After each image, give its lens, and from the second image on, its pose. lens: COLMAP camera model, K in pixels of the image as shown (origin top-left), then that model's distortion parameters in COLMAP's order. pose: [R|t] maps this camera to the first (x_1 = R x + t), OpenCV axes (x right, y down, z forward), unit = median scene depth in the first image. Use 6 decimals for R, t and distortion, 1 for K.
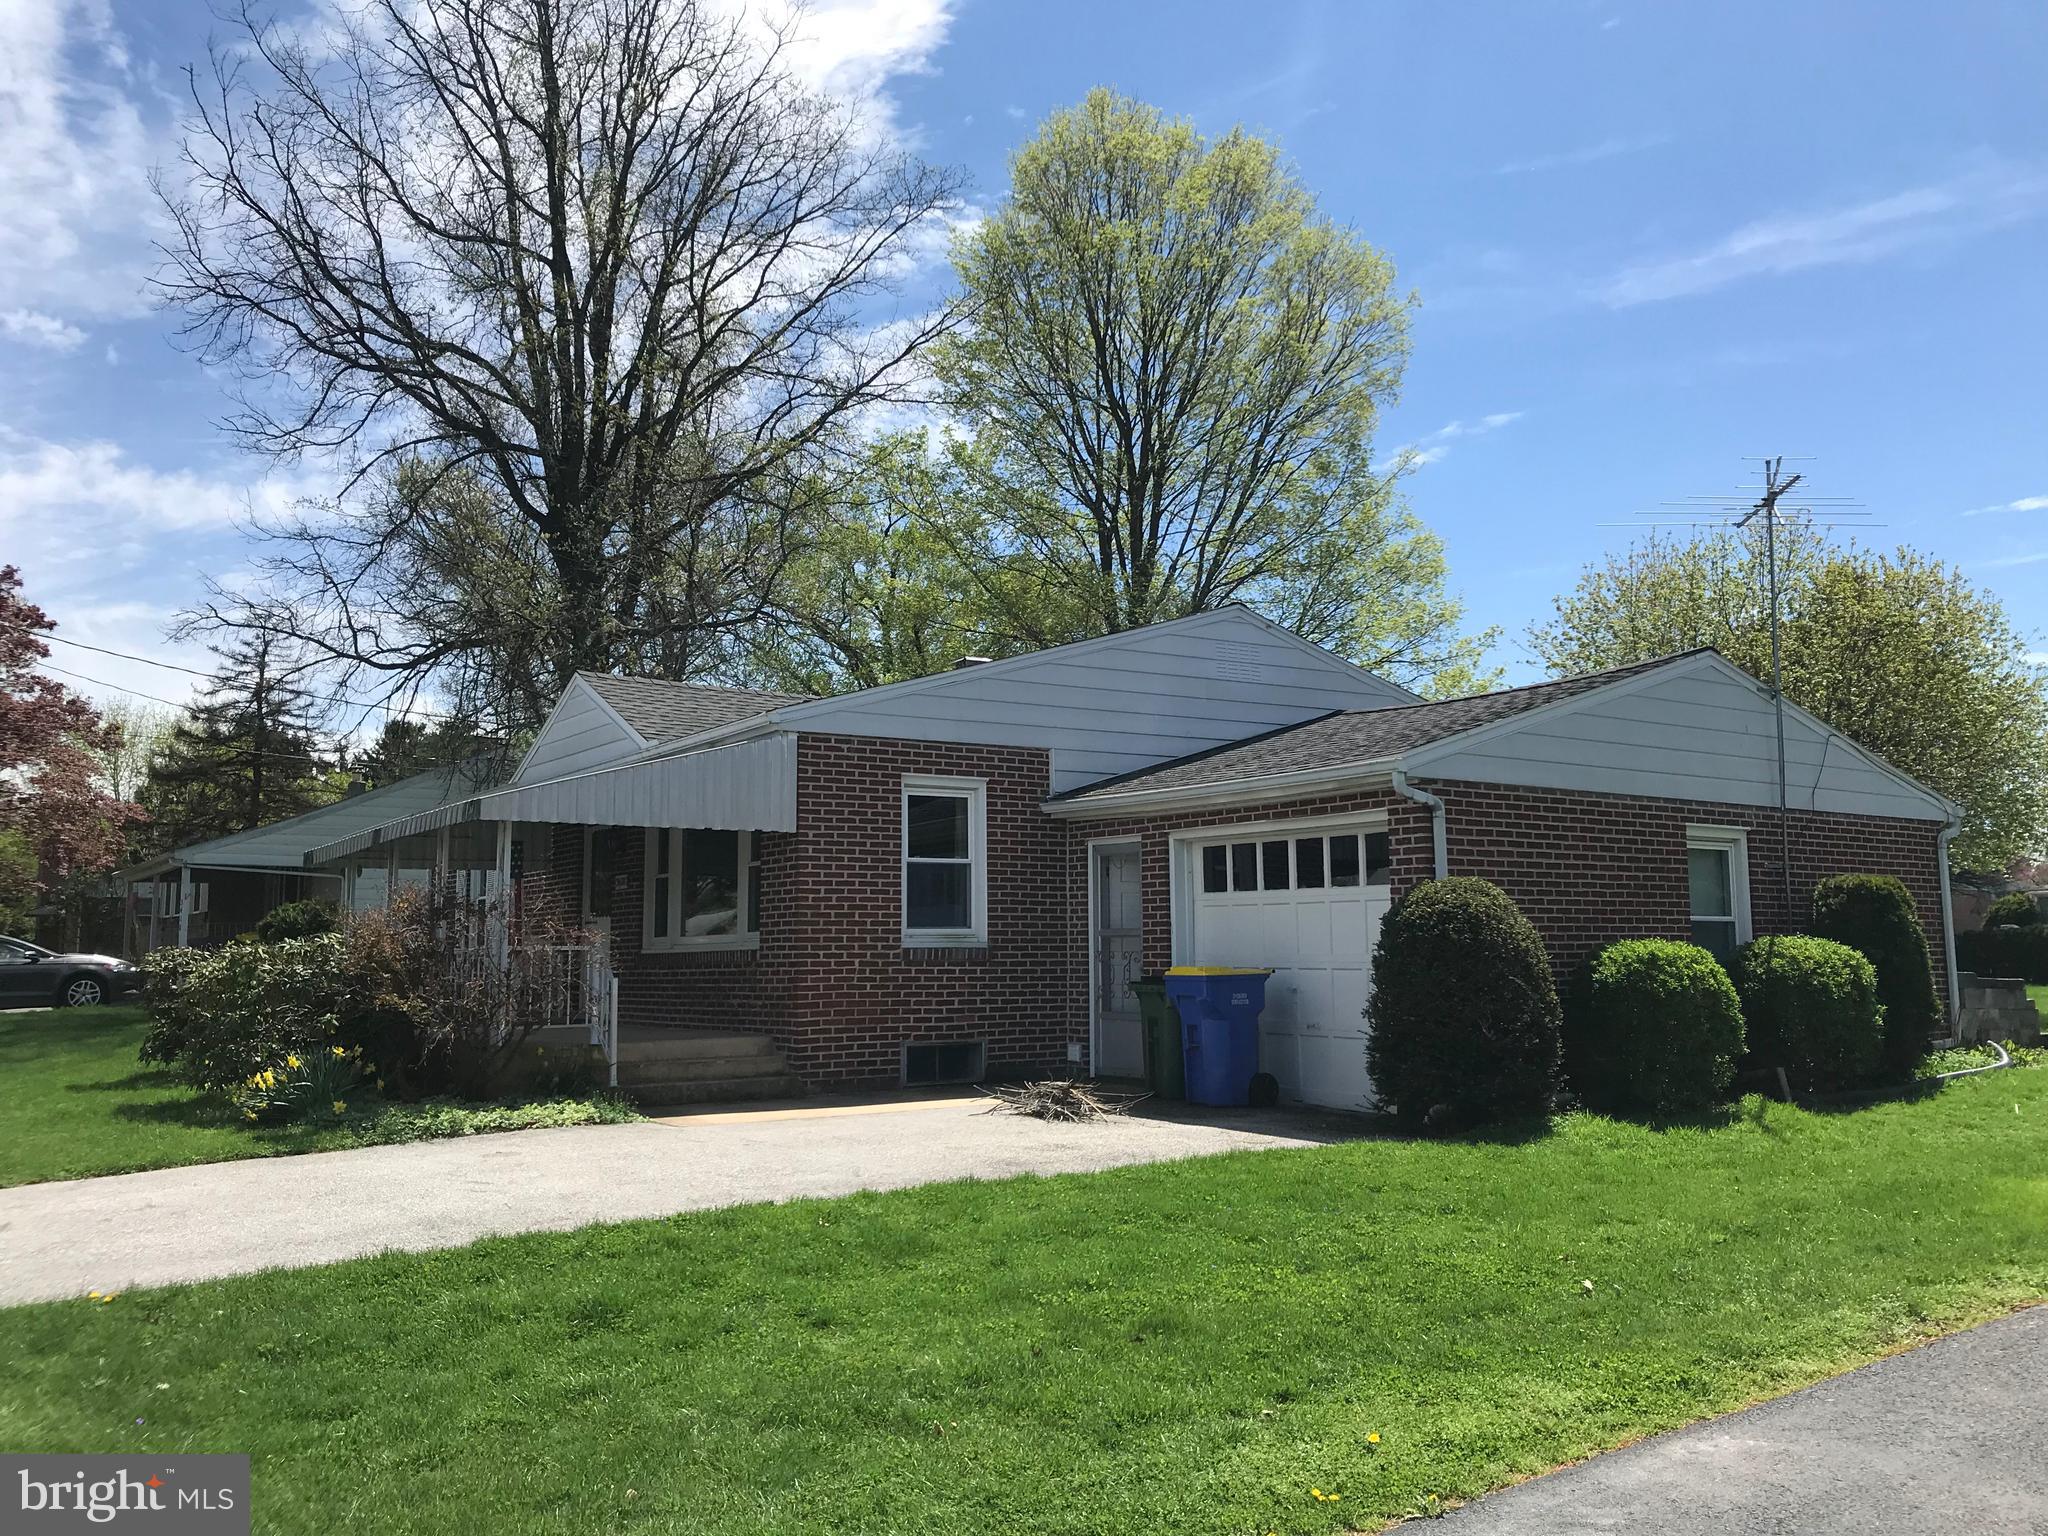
lens RADIAL K [[1665.6, 0, 1020.8], [0, 1665.6, 757.1], [0, 0, 1]] dist [0.042921, -0.063140]
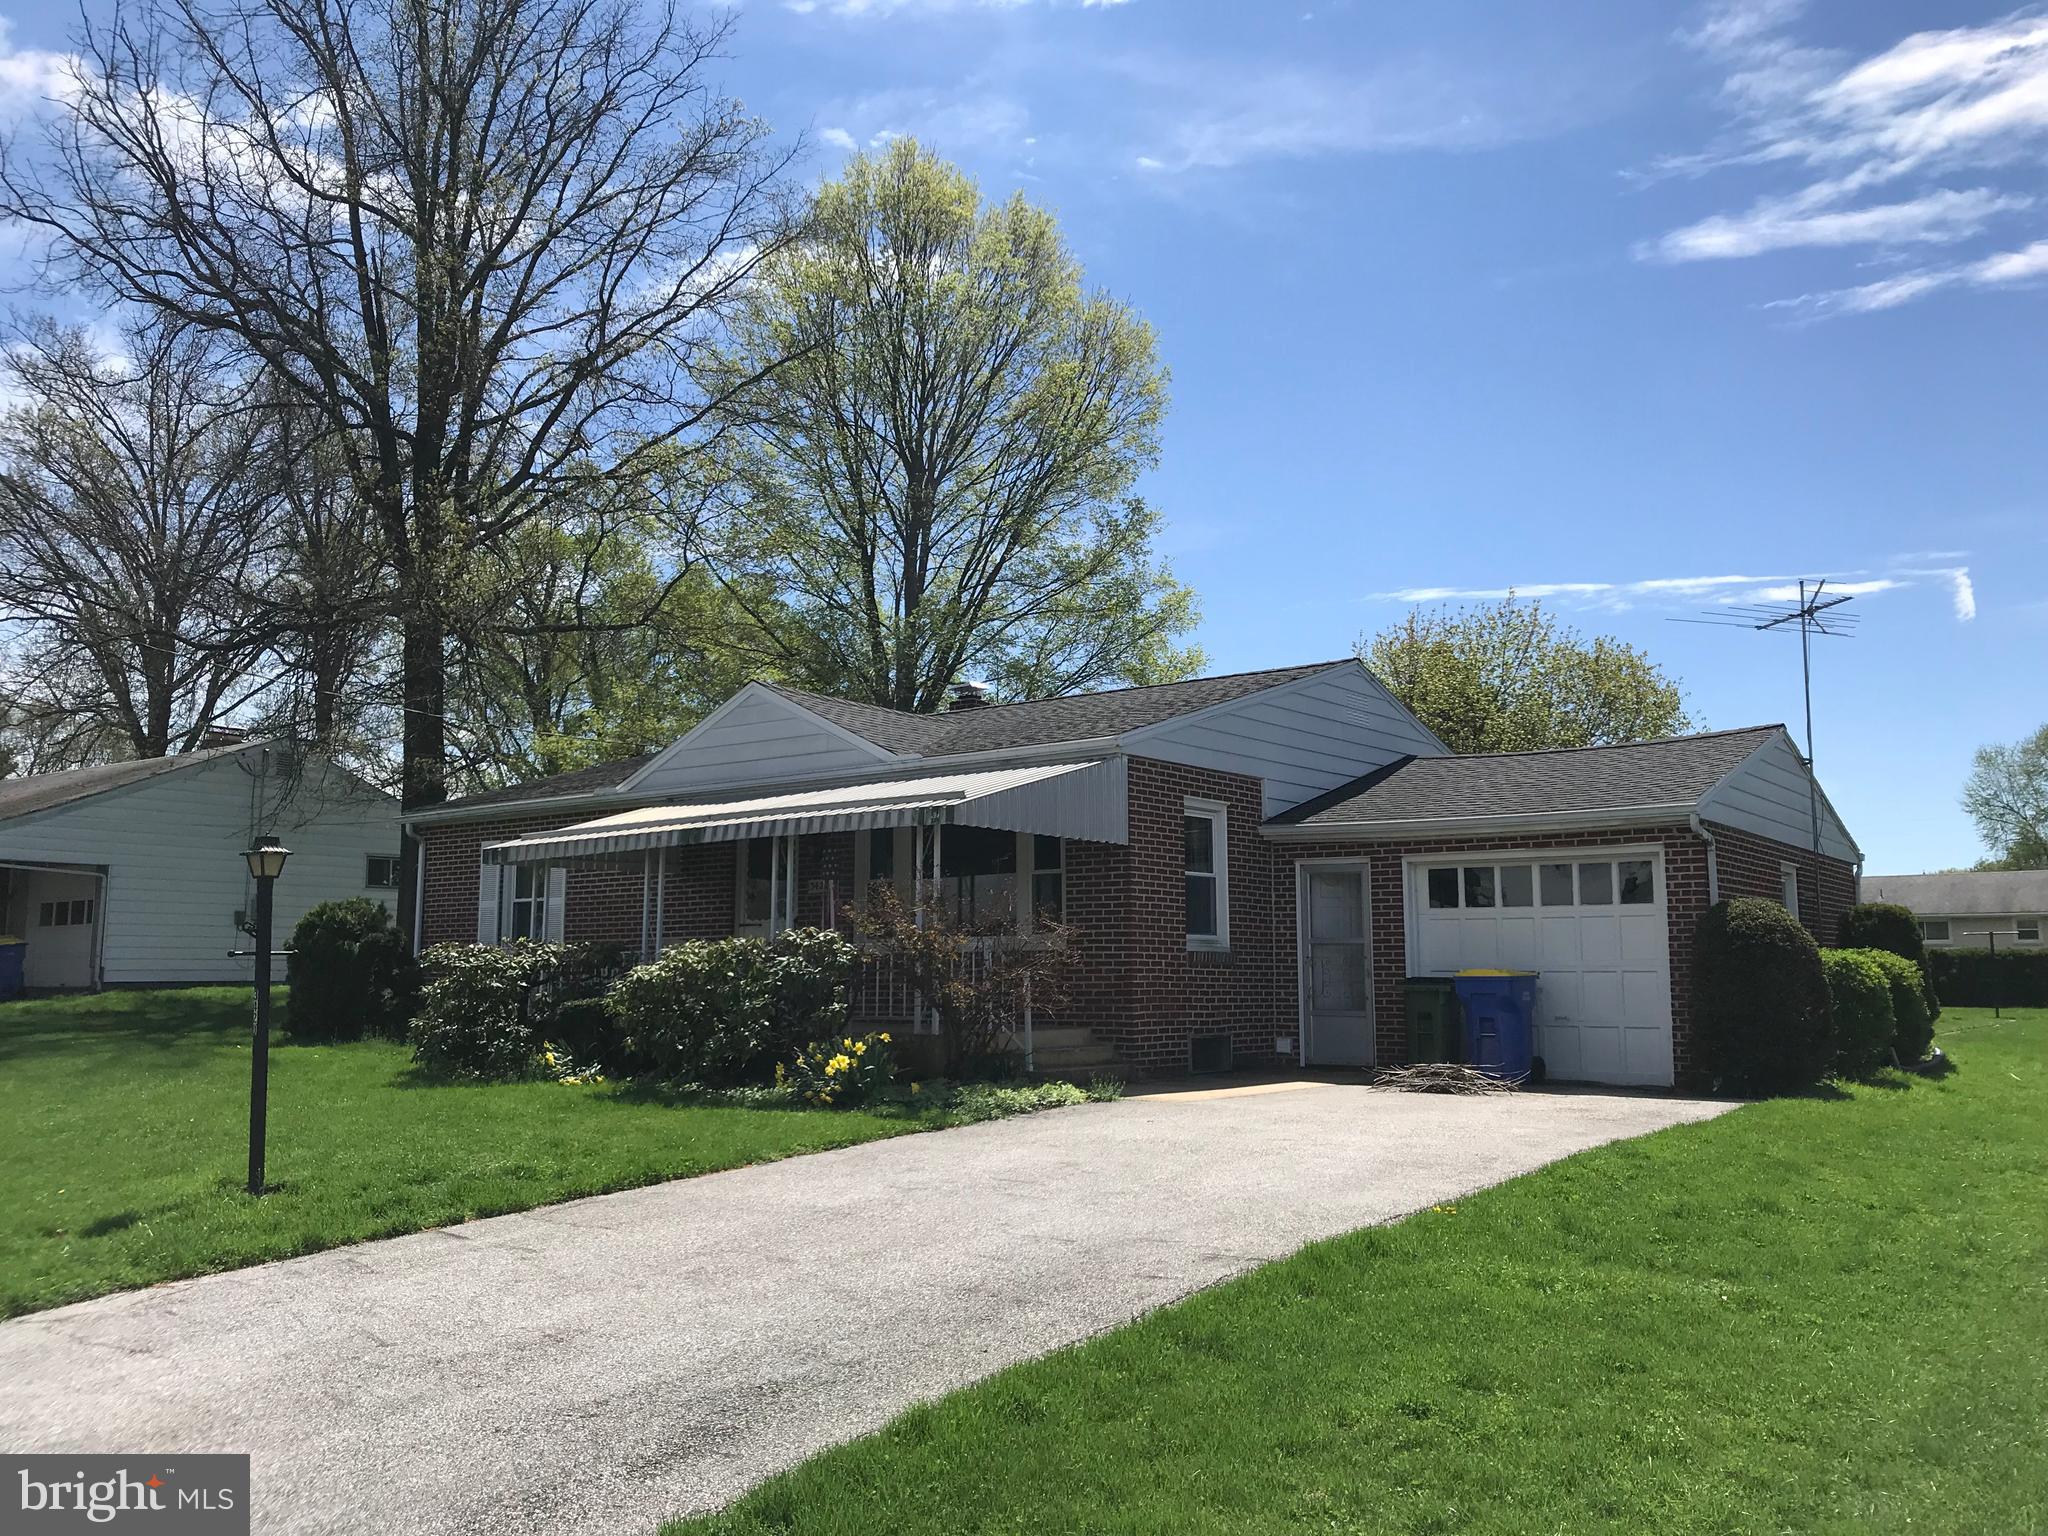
lens RADIAL K [[1665.6, 0, 1026.7], [0, 1665.6, 768.1], [0, 0, 1]] dist [0.042921, -0.063140]
pose [[0.948245, 0.048325, 0.313842, -0.524221], [-0.045945, 0.998832, -0.014980, 0.013117], [-0.314199, -0.000215, 0.949357, -0.030802]]
